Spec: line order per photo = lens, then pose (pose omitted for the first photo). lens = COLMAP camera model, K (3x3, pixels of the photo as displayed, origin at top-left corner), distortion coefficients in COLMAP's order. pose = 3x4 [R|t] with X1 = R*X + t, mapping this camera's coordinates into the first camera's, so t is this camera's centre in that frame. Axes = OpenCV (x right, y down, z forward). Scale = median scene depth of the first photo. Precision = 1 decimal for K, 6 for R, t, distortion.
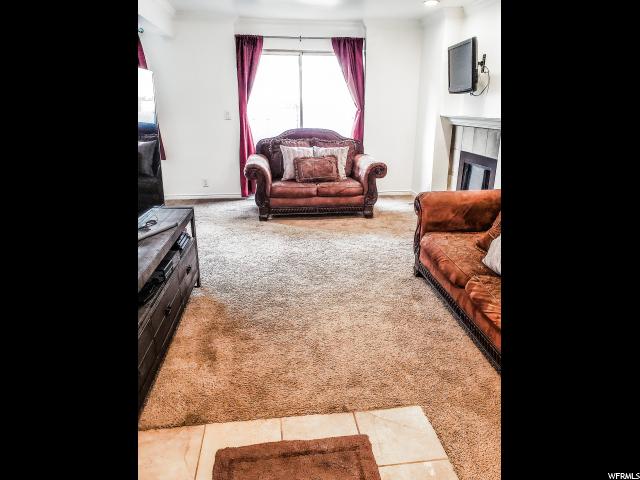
lens RADIAL K [[494.1, 0, 320.0], [0, 494.1, 240.0], [0, 0, 1]] dist [0.056291, -0.092586]
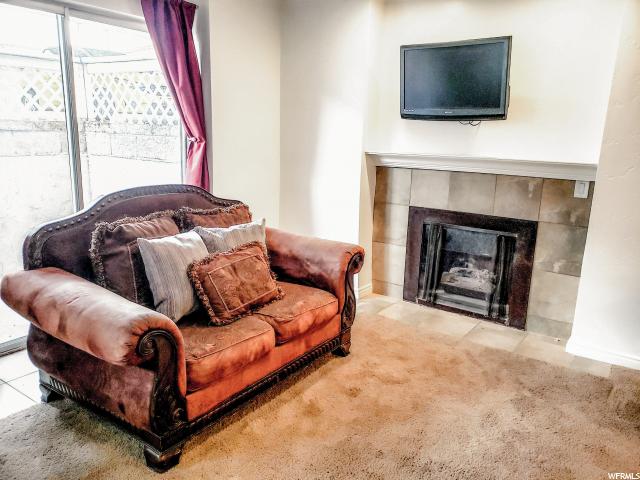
lens RADIAL K [[494.1, 0, 320.0], [0, 494.1, 240.0], [0, 0, 1]] dist [0.056291, -0.092586]
pose [[0.650282, -0.155248, 0.743661, -0.286012], [0.171392, 0.983640, 0.055475, -0.197422], [-0.740107, 0.091383, 0.666252, 0.678136]]
